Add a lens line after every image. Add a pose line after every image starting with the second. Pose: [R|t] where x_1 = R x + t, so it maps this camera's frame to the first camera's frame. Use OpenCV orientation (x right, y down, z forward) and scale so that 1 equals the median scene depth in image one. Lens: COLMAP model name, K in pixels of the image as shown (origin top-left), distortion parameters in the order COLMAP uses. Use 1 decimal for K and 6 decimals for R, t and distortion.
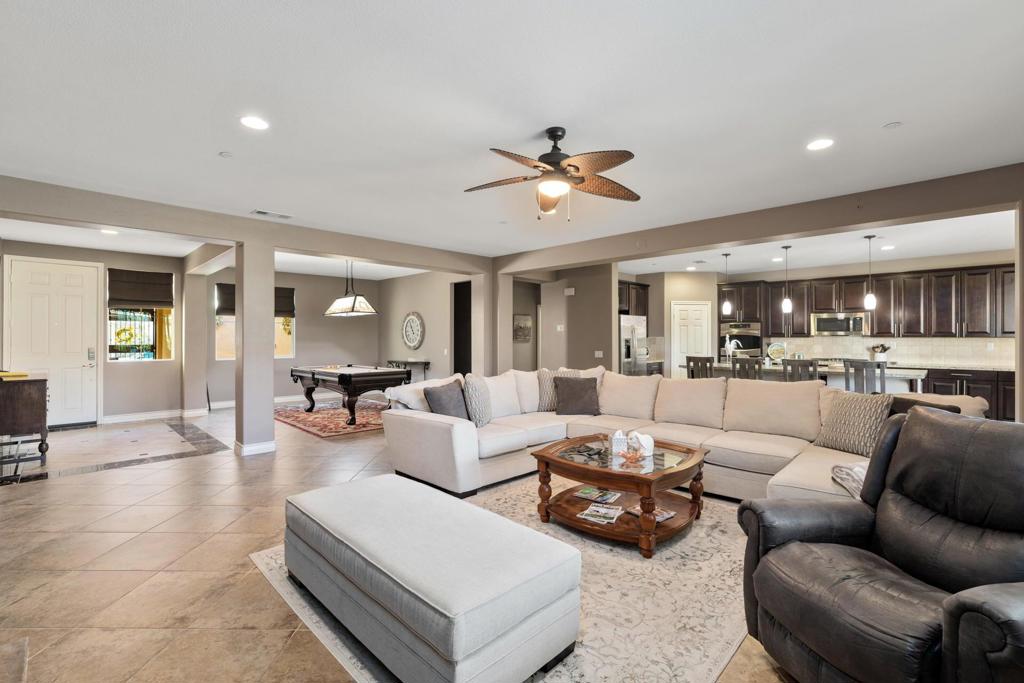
lens RADIAL K [[447.4, 0, 510.1], [0, 447.4, 340.9], [0, 0, 1]] dist [-0.017079, 0.001953]
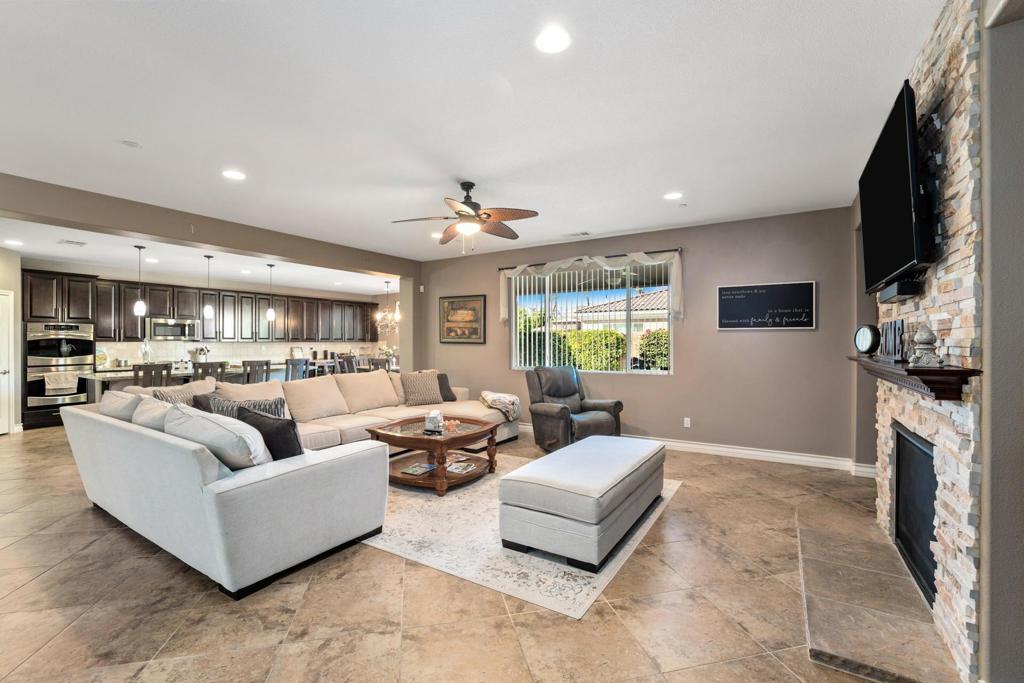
lens RADIAL K [[447.4, 0, 488.7], [0, 447.4, 342.0], [0, 0, 1]] dist [-0.017079, 0.001953]
pose [[-0.180190, 0.000785, 0.983632, -0.467769], [0.005631, 0.999984, 0.000234, -0.003222], [-0.983616, 0.005581, -0.180191, 0.453308]]
